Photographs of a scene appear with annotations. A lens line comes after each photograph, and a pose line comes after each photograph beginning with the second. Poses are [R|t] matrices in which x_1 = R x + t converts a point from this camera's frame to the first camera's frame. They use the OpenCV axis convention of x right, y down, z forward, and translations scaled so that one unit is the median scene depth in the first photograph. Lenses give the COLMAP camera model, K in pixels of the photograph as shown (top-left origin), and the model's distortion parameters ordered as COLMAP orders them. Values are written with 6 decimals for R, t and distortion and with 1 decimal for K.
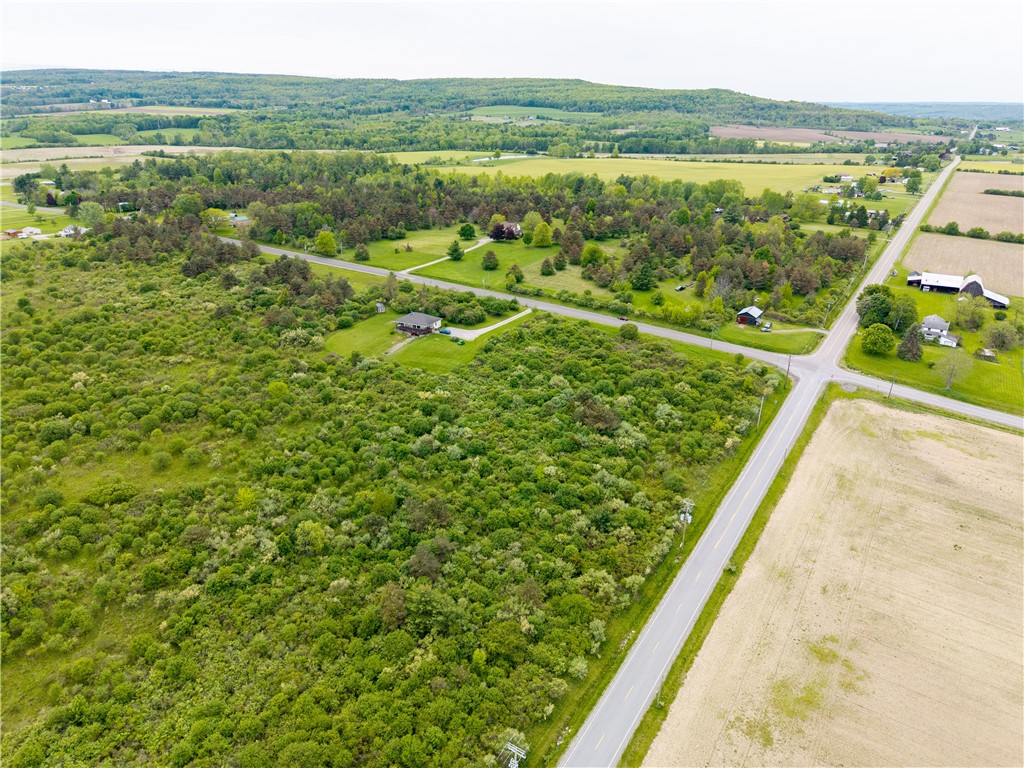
lens RADIAL K [[686.1, 0, 511.2], [0, 686.1, 385.4], [0, 0, 1]] dist [0.016235, -0.013651]
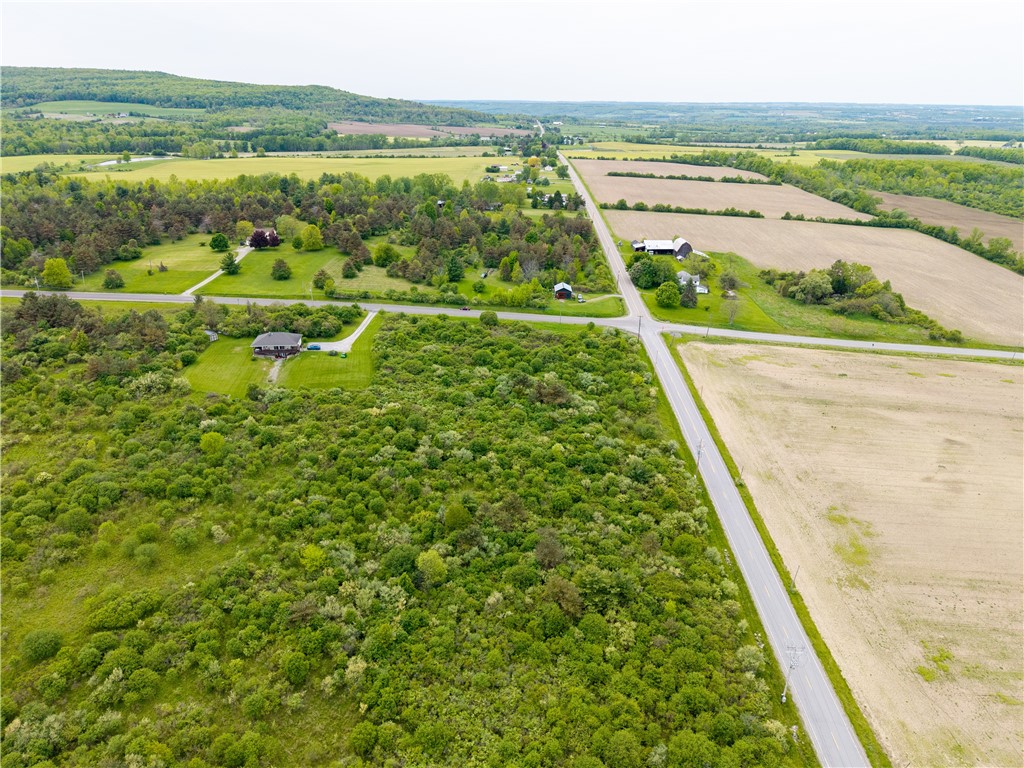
lens RADIAL K [[686.1, 0, 511.2], [0, 686.1, 385.4], [0, 0, 1]] dist [0.016235, -0.013651]
pose [[0.851564, -0.195616, 0.486388, -0.337827], [0.193448, 0.979553, 0.055271, -0.029435], [-0.487255, 0.047023, 0.871993, 0.068038]]
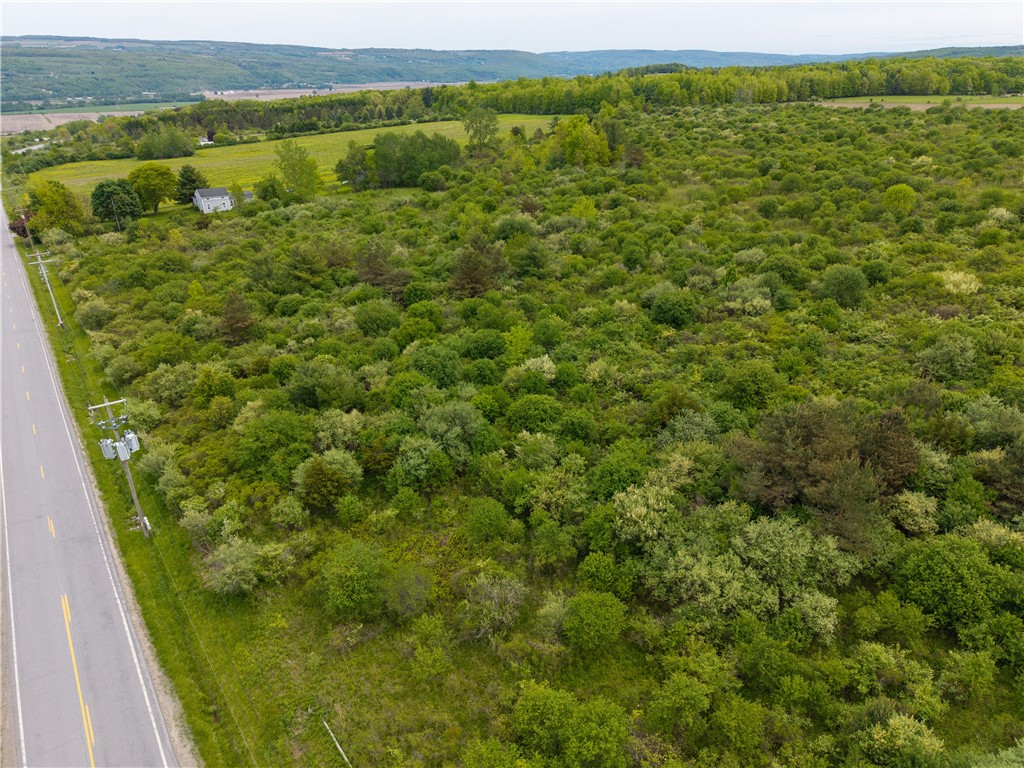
lens RADIAL K [[686.1, 0, 511.2], [0, 686.1, 385.4], [0, 0, 1]] dist [0.016235, -0.013651]
pose [[-0.358659, 0.391532, -0.847388, 0.269126], [-0.354490, 0.782651, 0.511659, -0.041773], [0.863540, 0.483901, -0.141911, 0.700438]]
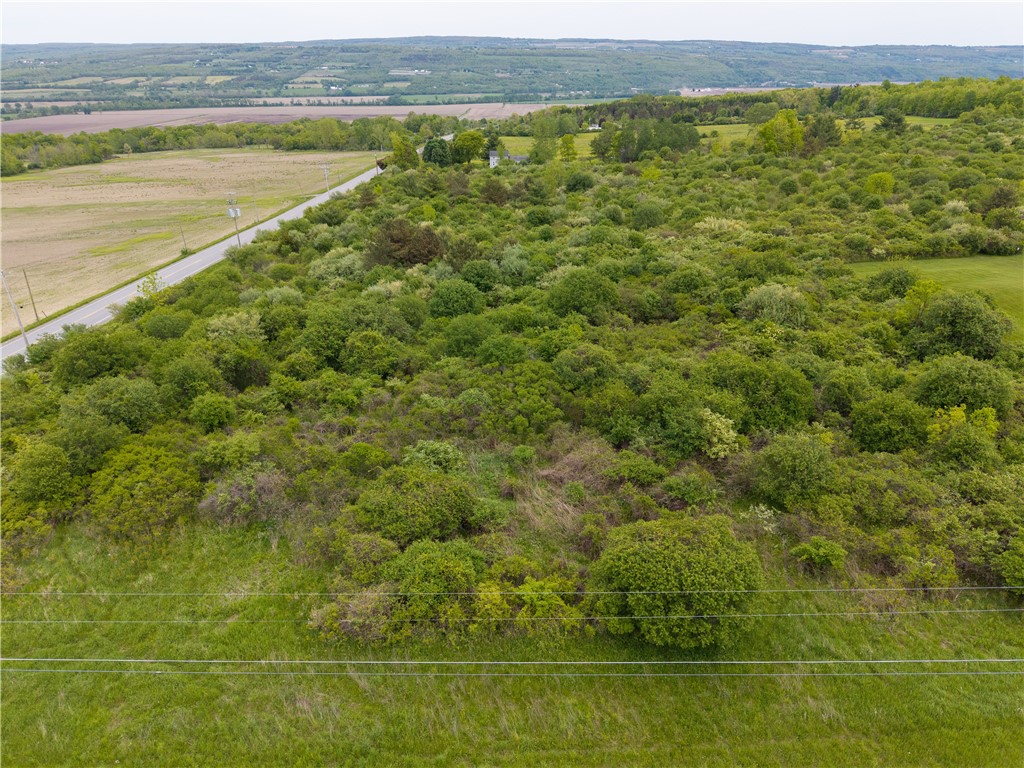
lens RADIAL K [[686.1, 0, 511.2], [0, 686.1, 385.4], [0, 0, 1]] dist [0.016235, -0.013651]
pose [[-0.841144, 0.225314, -0.491641, 0.253727], [-0.209090, 0.702899, 0.679863, -0.183803], [0.498757, 0.674660, -0.544128, 1.045874]]
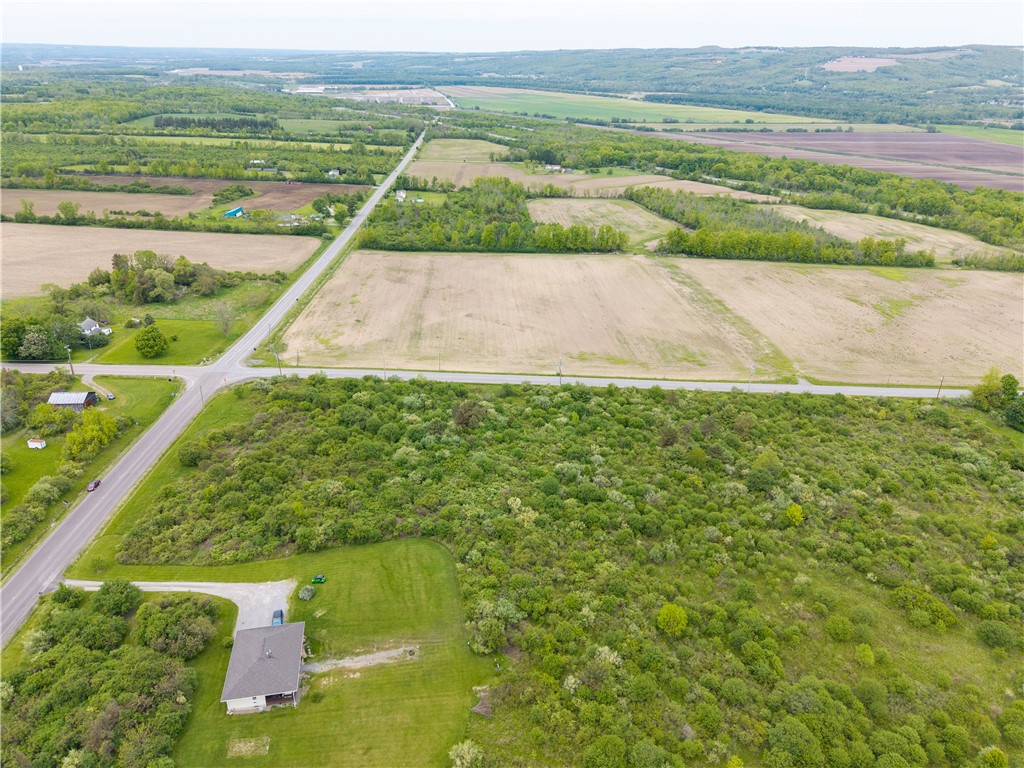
lens RADIAL K [[686.1, 0, 511.2], [0, 686.1, 385.4], [0, 0, 1]] dist [0.016235, -0.013651]
pose [[-0.584751, -0.366738, 0.723582, -0.506551], [0.294916, 0.734834, 0.610772, -0.468974], [-0.755706, 0.570545, -0.321538, 0.956022]]
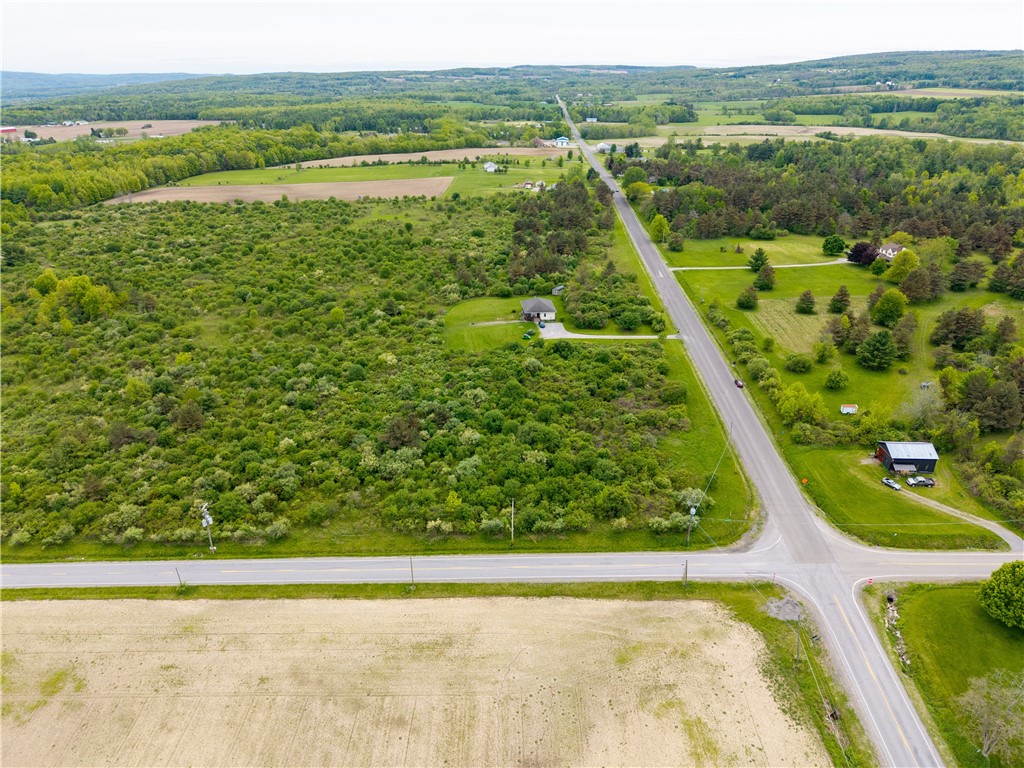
lens RADIAL K [[686.1, 0, 511.2], [0, 686.1, 385.4], [0, 0, 1]] dist [0.016235, -0.013651]
pose [[0.509297, 0.343901, -0.788890, 0.666750], [-0.326836, 0.925297, 0.192364, -0.171213], [0.796112, 0.159867, 0.583651, 0.440354]]
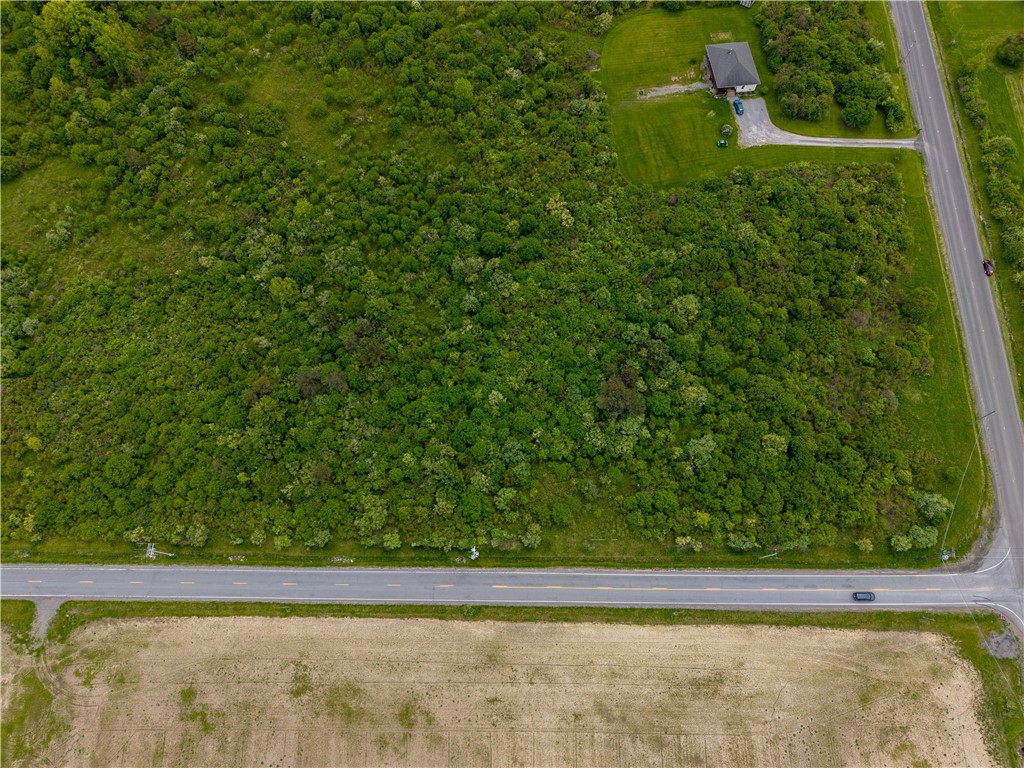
lens RADIAL K [[686.1, 0, 511.2], [0, 686.1, 385.4], [0, 0, 1]] dist [0.016235, -0.013651]
pose [[0.531995, 0.790019, -0.304716, 0.228591], [-0.329228, 0.524540, 0.785154, -0.420217], [0.780122, -0.317377, 0.539149, 0.344857]]
